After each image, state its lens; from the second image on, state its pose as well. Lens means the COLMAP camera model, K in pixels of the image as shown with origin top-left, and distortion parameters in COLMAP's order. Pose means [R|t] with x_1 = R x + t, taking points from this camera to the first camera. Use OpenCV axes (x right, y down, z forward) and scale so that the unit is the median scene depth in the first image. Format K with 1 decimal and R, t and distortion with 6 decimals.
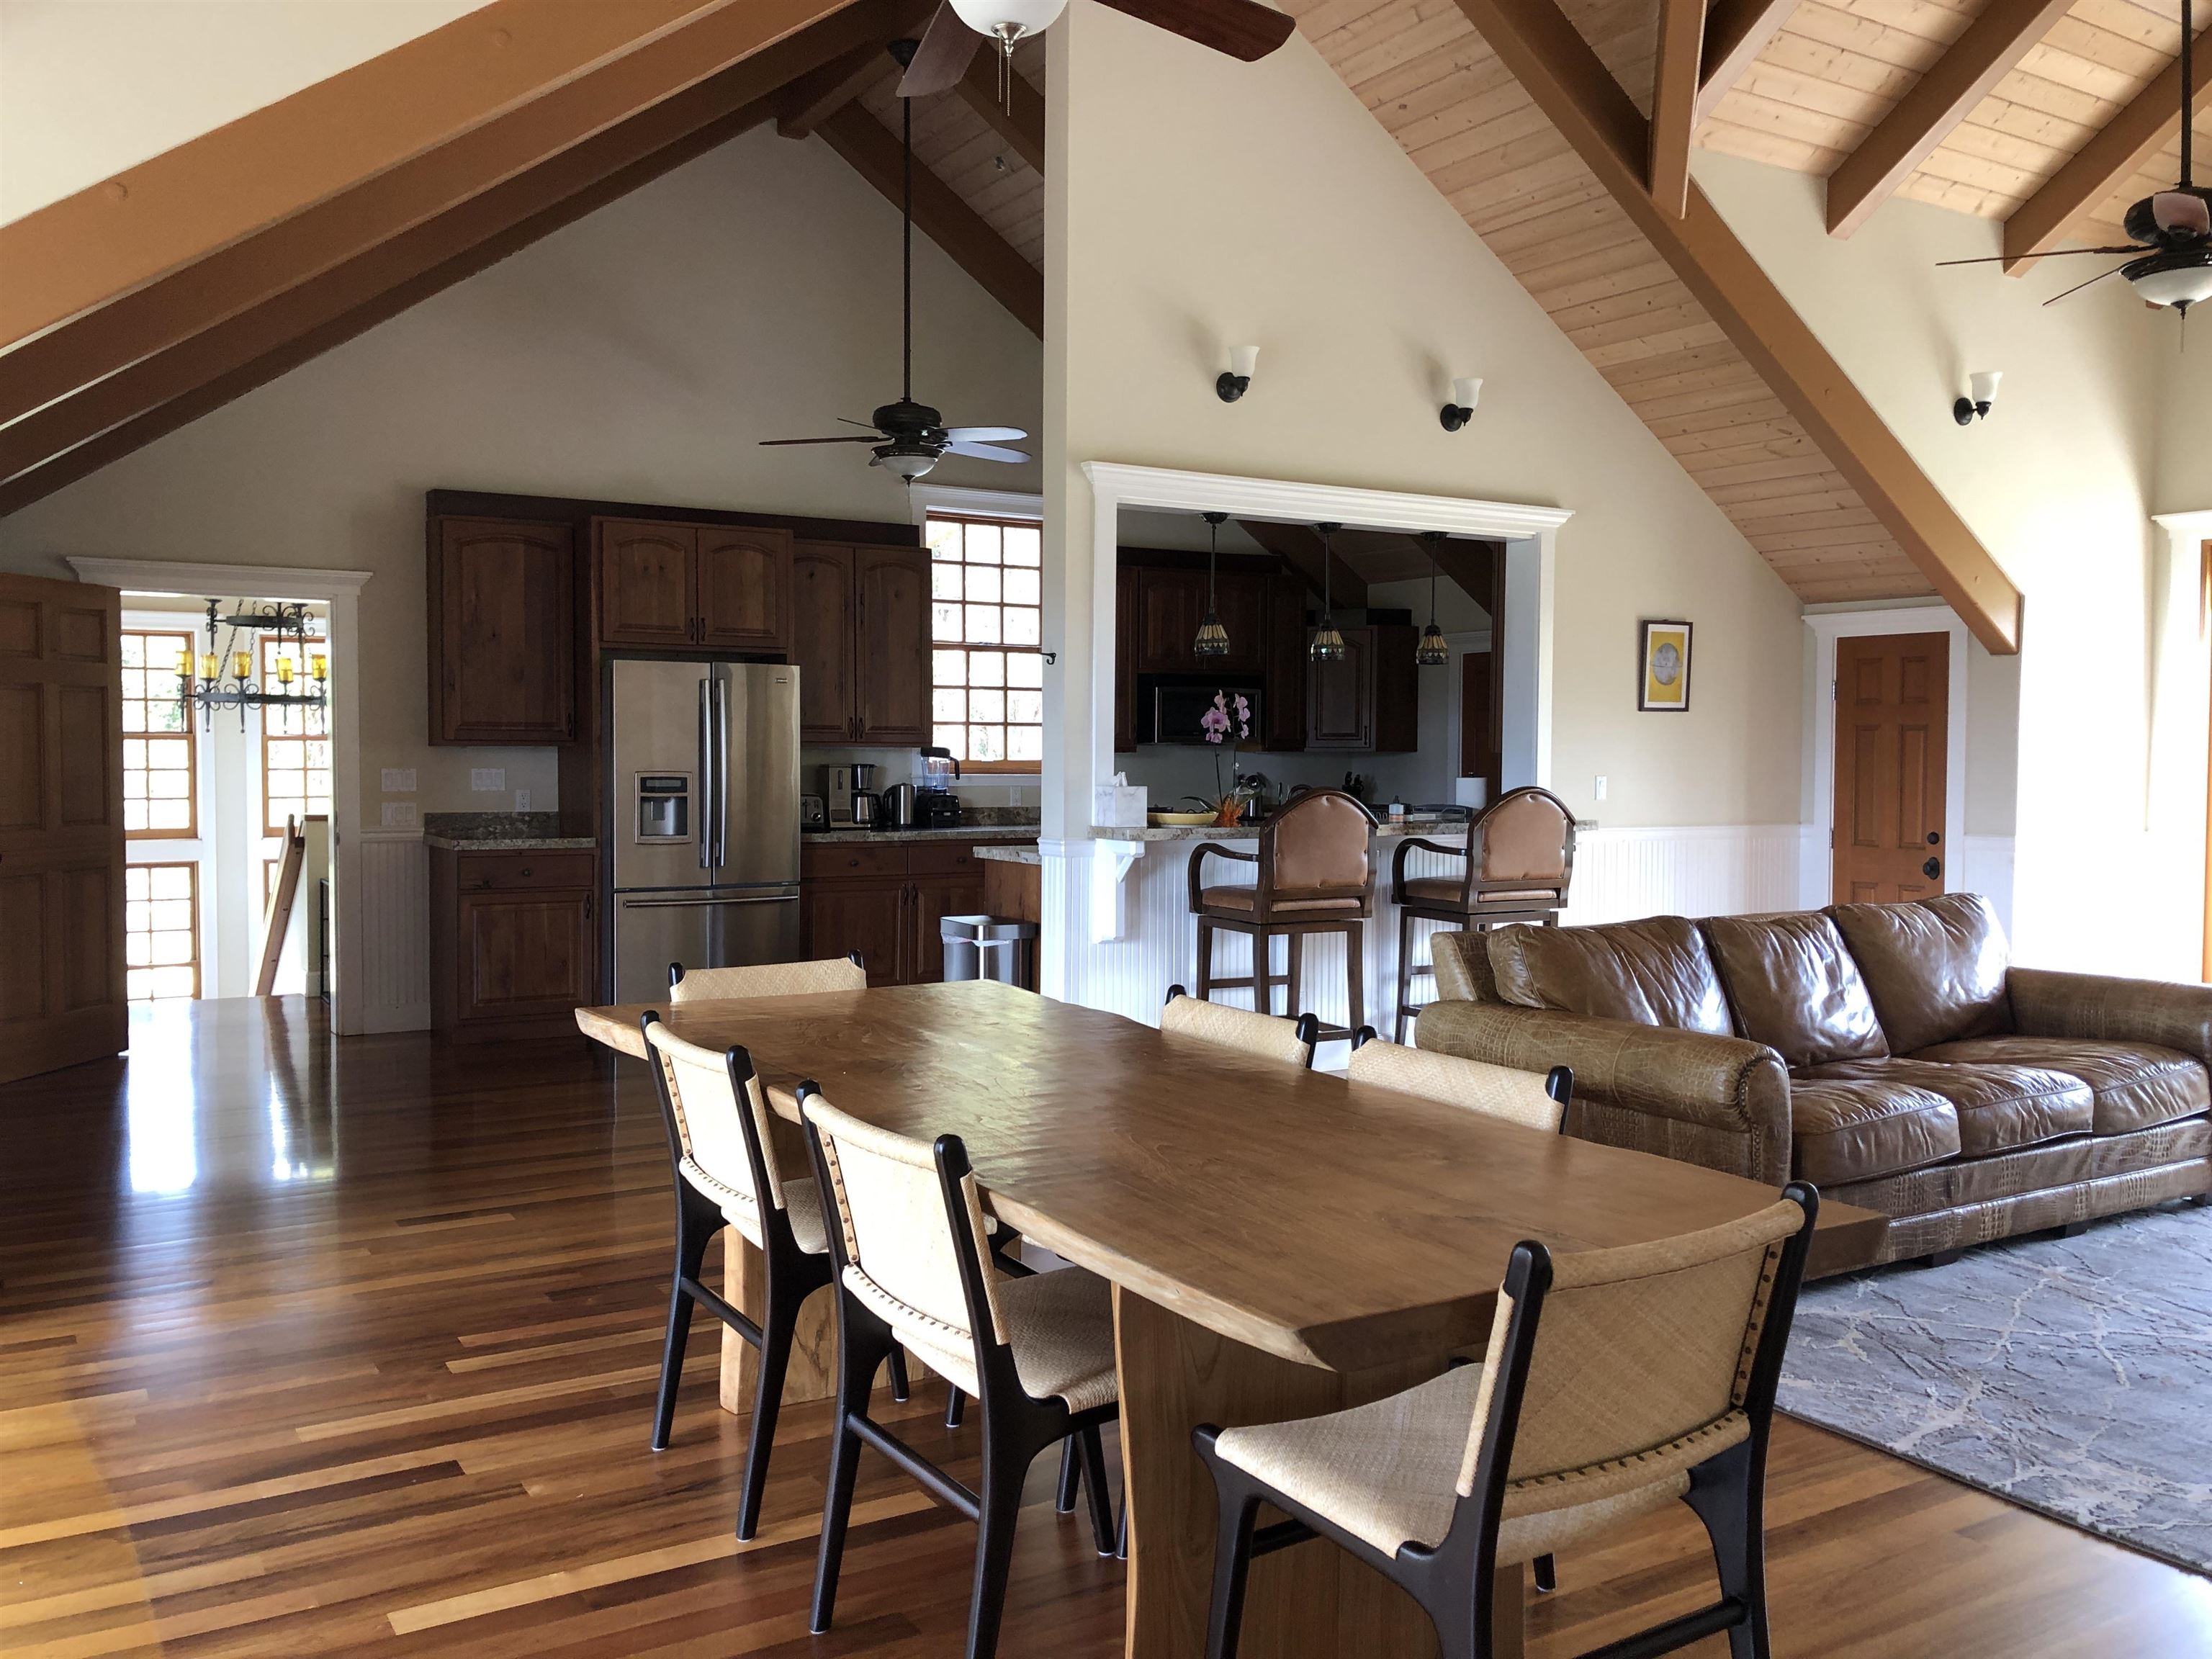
lens RADIAL K [[1828.8, 0, 1092.6], [0, 1828.8, 824.1], [0, 0, 1]] dist [0.041623, 0.002041]
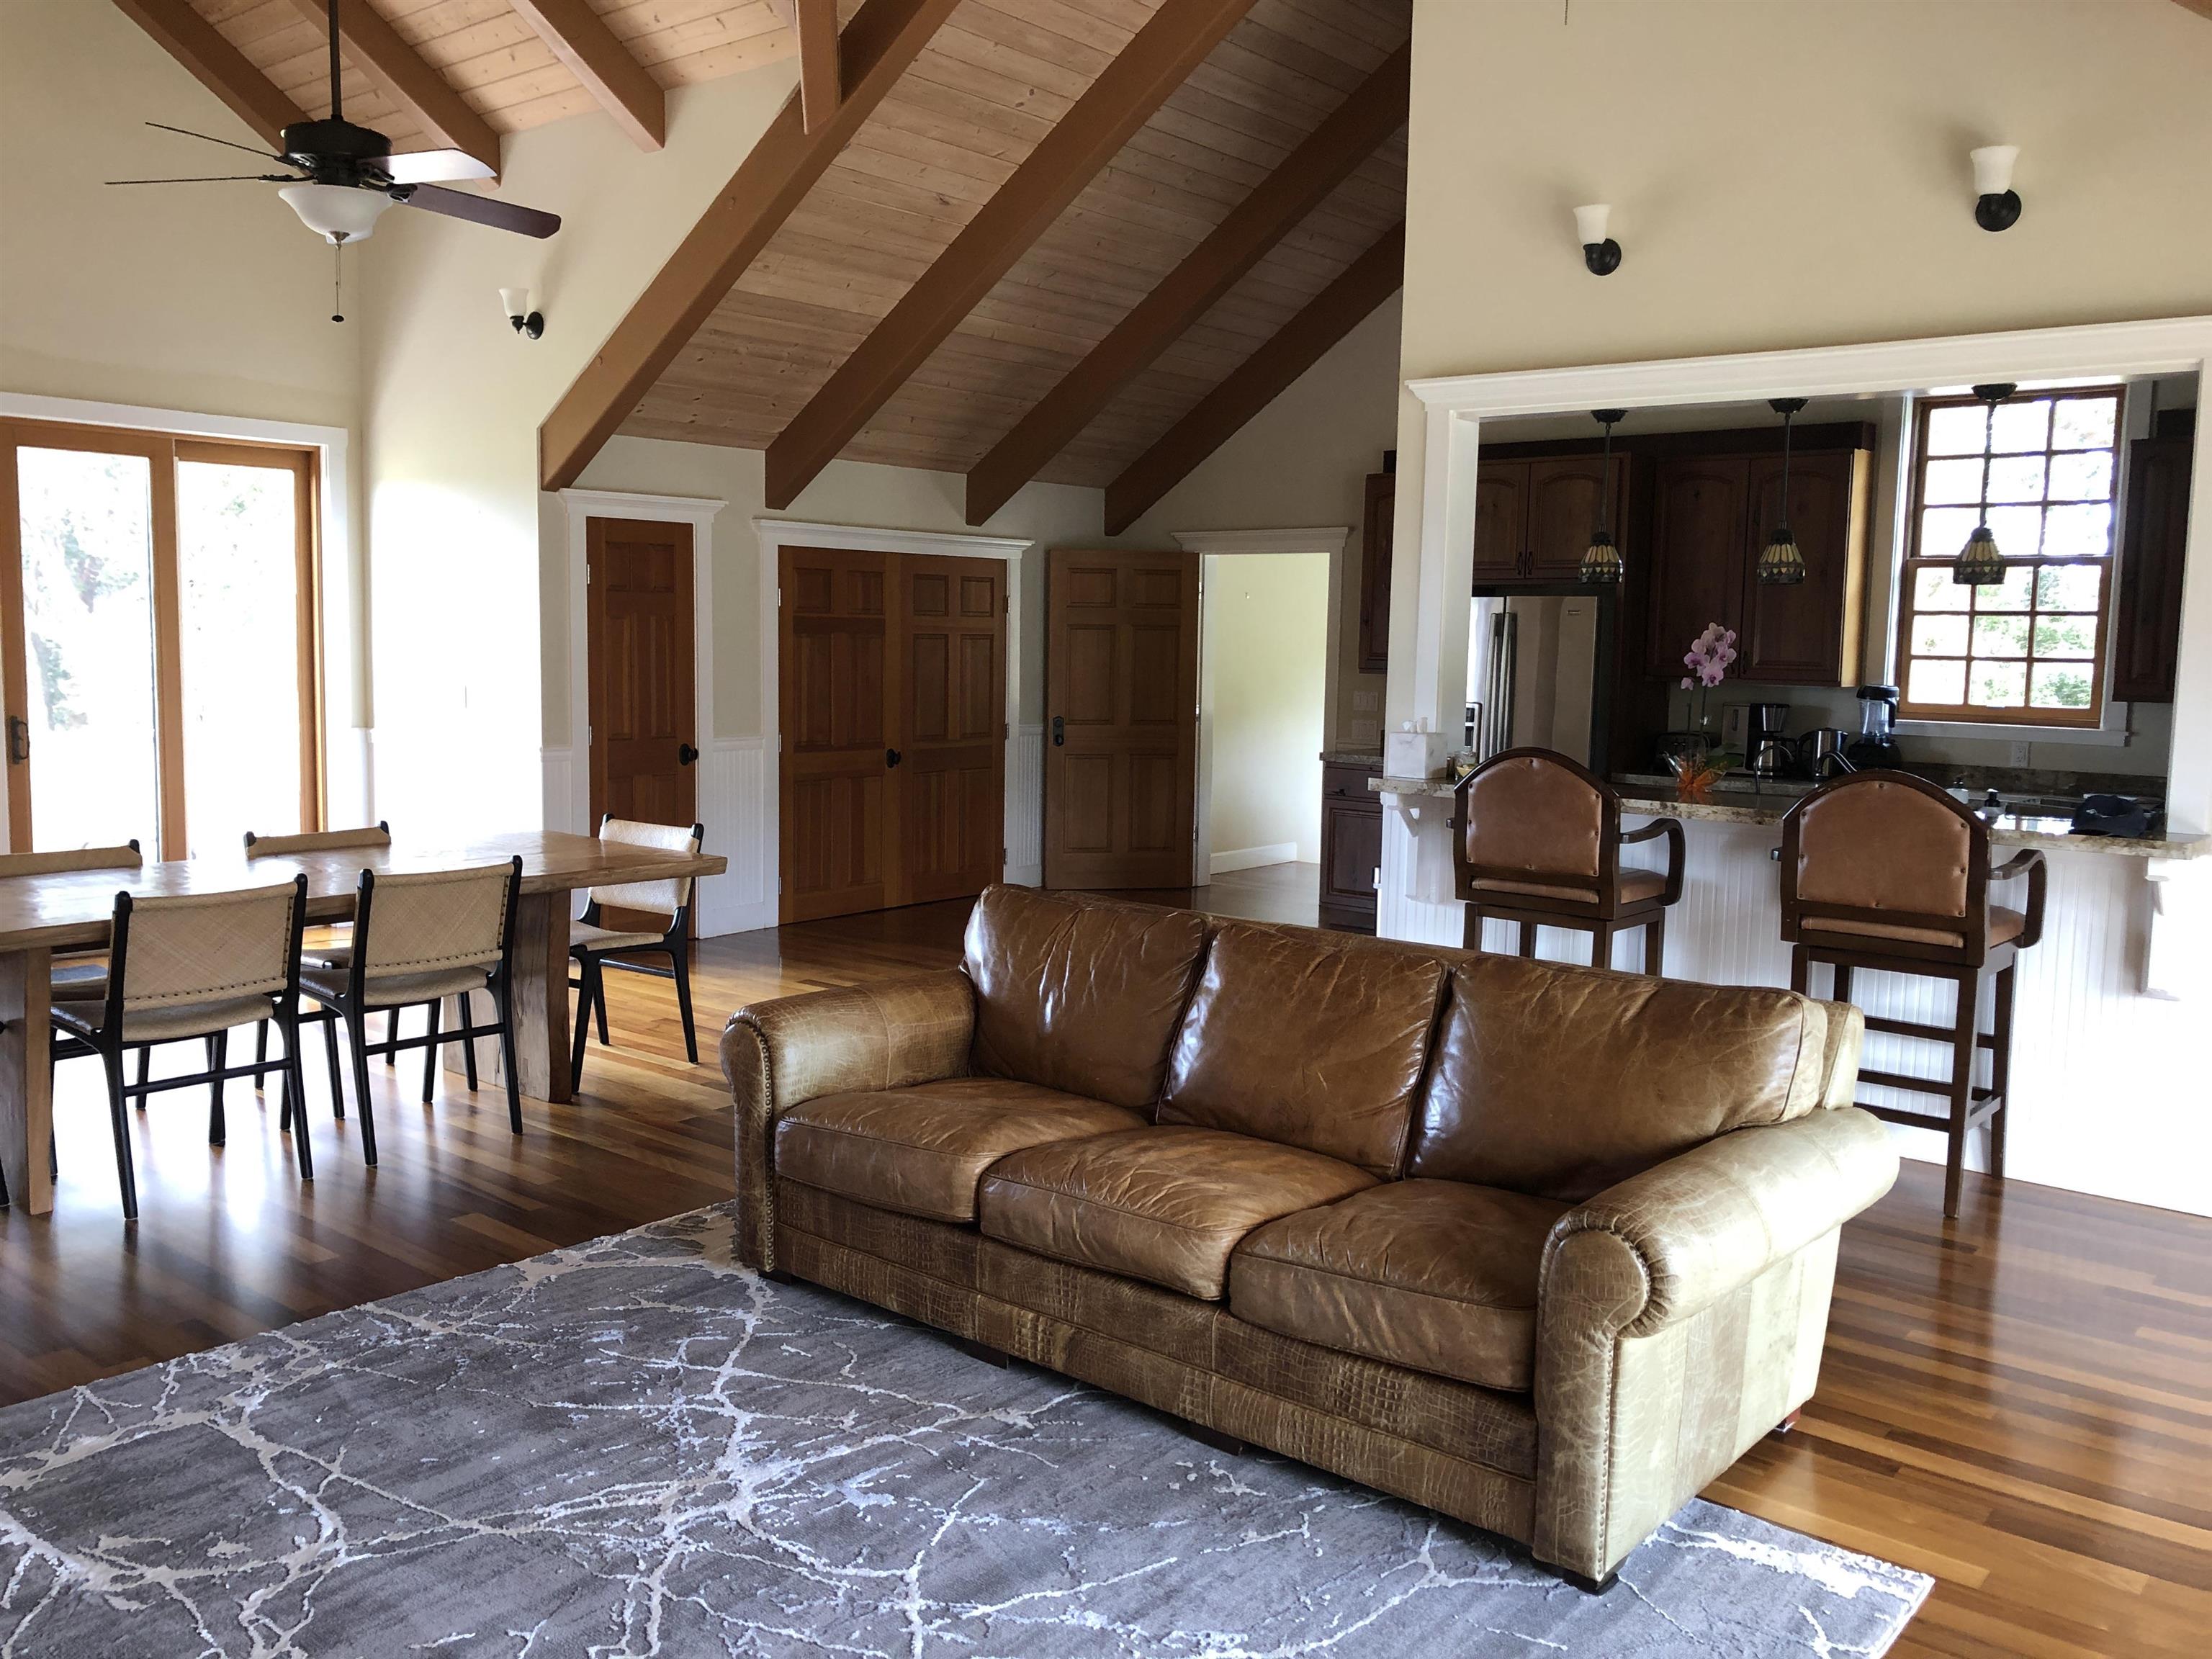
lens RADIAL K [[1828.8, 0, 1092.6], [0, 1828.8, 824.1], [0, 0, 1]] dist [0.041623, 0.002041]
pose [[0.304799, 0.099214, -0.947235, 0.798597], [-0.057858, 0.994651, 0.085563, -0.040696], [0.950658, 0.028725, 0.308909, 0.528911]]
